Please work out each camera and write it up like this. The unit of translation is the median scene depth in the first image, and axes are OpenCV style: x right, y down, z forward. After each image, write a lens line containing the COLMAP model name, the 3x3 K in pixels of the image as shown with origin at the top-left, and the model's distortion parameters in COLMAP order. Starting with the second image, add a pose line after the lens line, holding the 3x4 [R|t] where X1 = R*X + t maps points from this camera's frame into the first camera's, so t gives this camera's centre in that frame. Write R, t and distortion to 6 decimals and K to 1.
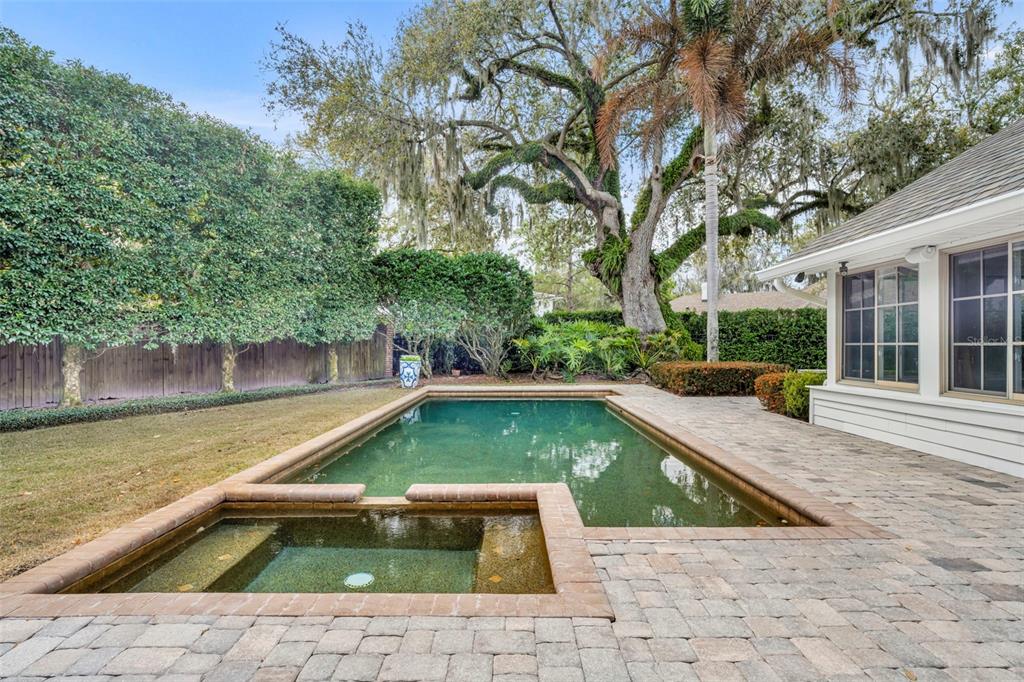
lens RADIAL K [[532.8, 0, 512.6], [0, 532.8, 344.2], [0, 0, 1]] dist [-0.004194, -0.000589]
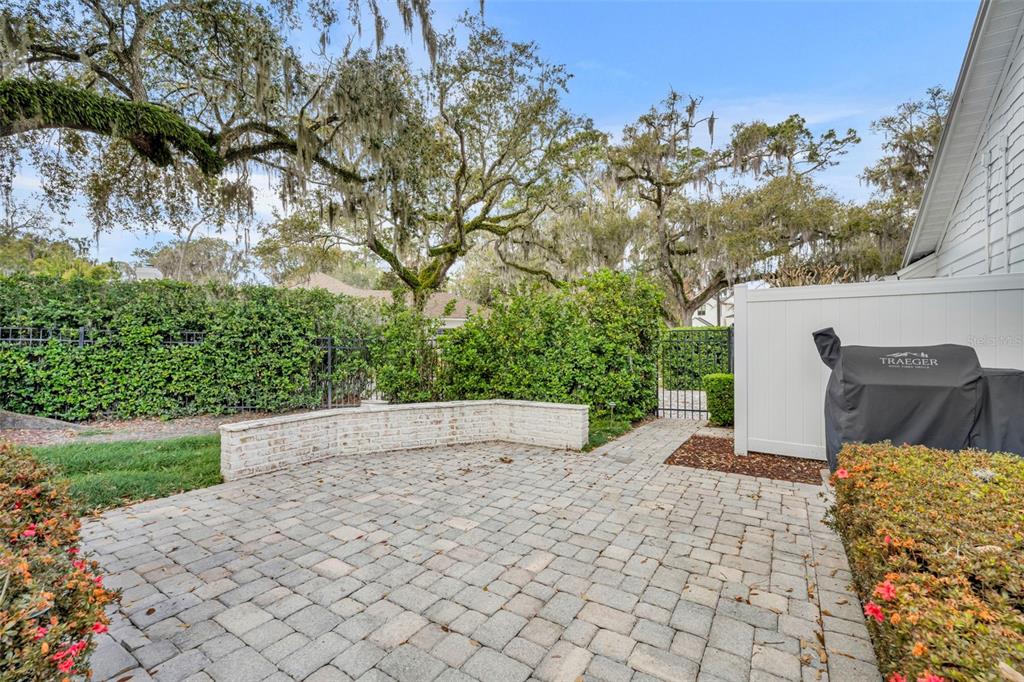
lens RADIAL K [[432.8, 0, 514.3], [0, 432.8, 338.0], [0, 0, 1]] dist [0.001577, -0.000023]
pose [[0.533777, 0.005079, 0.845610, 0.306295], [0.006537, 0.999927, -0.010133, -0.004865], [-0.845600, 0.010937, 0.533705, 0.527033]]
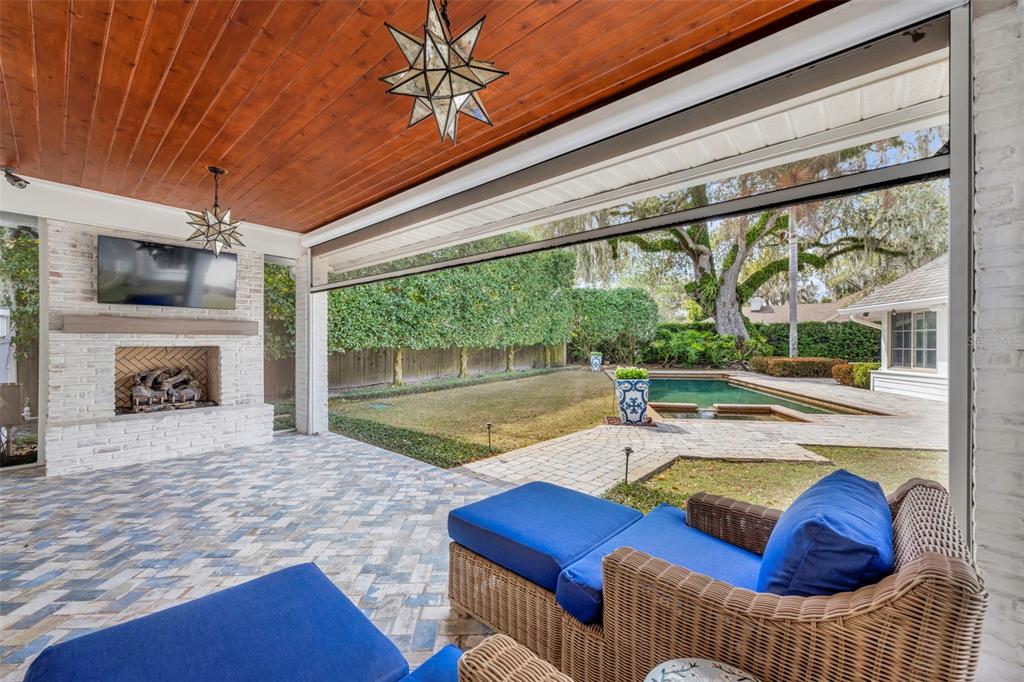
lens RADIAL K [[410.6, 0, 515.9], [0, 410.6, 341.9], [0, 0, 1]] dist [-0.000367, -0.000134]
pose [[0.989531, 0.002282, -0.144304, -0.202929], [-0.002299, 0.999997, 0.000045, -0.008618], [0.144303, 0.000287, 0.989533, -0.264961]]
